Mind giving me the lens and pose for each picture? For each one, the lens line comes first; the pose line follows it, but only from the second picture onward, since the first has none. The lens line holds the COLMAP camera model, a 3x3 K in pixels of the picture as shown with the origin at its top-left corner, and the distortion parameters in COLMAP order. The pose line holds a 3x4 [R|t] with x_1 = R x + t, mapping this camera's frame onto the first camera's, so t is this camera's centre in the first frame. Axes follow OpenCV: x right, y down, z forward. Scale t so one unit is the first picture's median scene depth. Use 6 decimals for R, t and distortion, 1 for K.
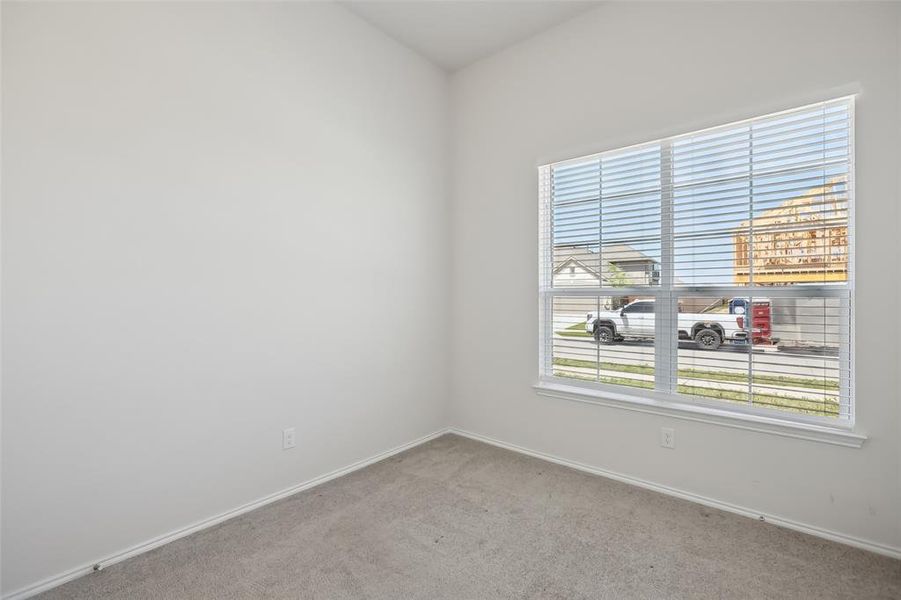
lens RADIAL K [[419.1, 0, 453.5], [0, 419.1, 301.0], [0, 0, 1]] dist [-0.002870, 0.000550]
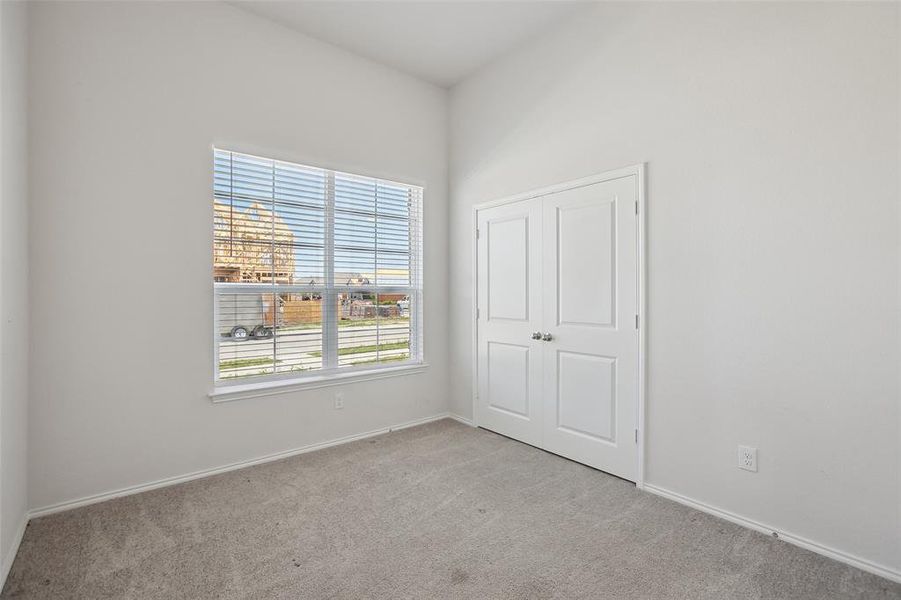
lens RADIAL K [[419.1, 0, 453.5], [0, 419.1, 301.0], [0, 0, 1]] dist [-0.002870, 0.000550]
pose [[0.160479, -0.017369, 0.986886, -0.690225], [0.005648, 0.999845, 0.016679, -0.006102], [-0.987023, 0.002898, 0.160553, 0.418243]]
